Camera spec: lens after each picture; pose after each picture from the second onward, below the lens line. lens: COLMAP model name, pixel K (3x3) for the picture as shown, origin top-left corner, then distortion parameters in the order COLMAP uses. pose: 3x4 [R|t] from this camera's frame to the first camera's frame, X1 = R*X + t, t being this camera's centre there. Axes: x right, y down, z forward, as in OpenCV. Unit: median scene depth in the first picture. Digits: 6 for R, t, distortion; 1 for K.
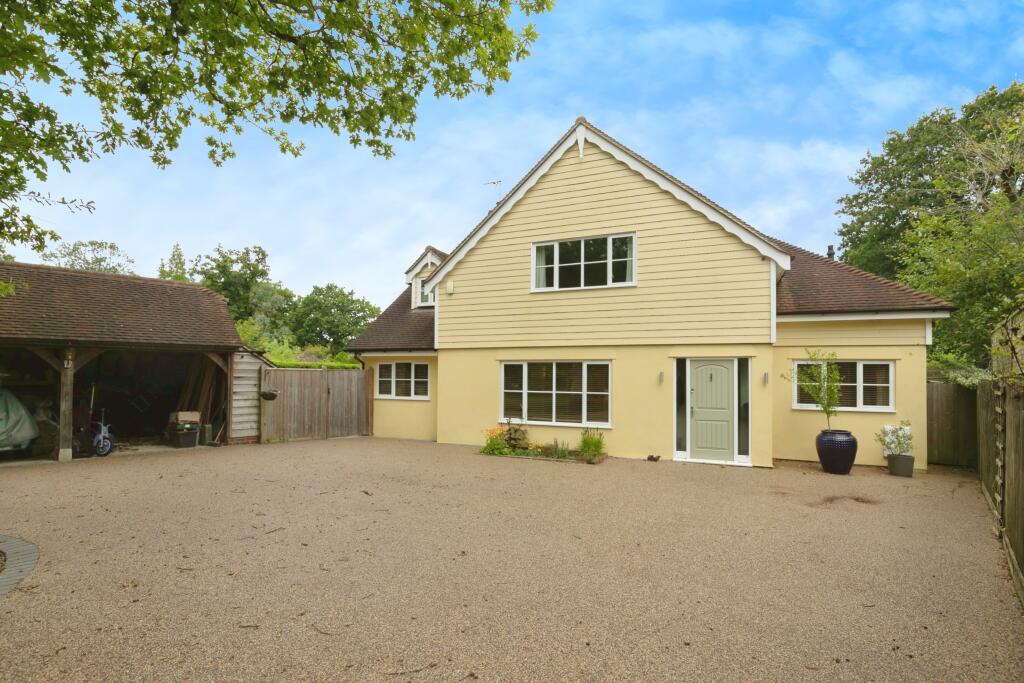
lens RADIAL K [[469.9, 0, 515.5], [0, 469.9, 371.6], [0, 0, 1]] dist [-0.000990, 0.000044]
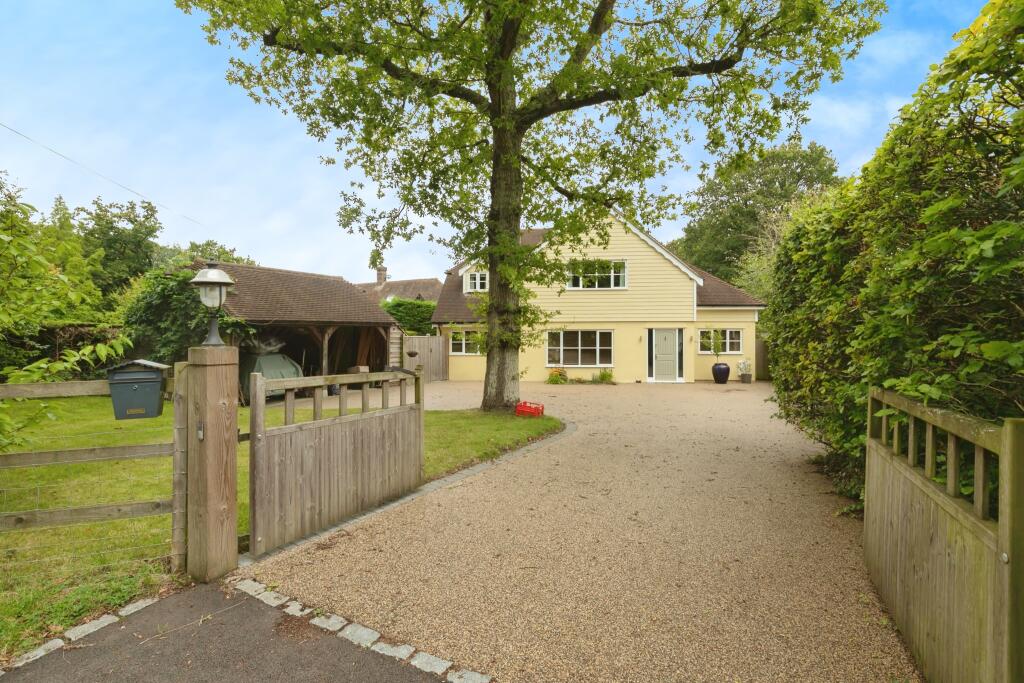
lens RADIAL K [[469.9, 0, 511.9], [0, 469.9, 340.2], [0, 0, 1]] dist [-0.000990, 0.000044]
pose [[0.956453, -0.016098, 0.291443, -0.697307], [0.009290, 0.999651, 0.024727, -0.031686], [-0.291740, -0.020942, 0.956268, -0.619864]]
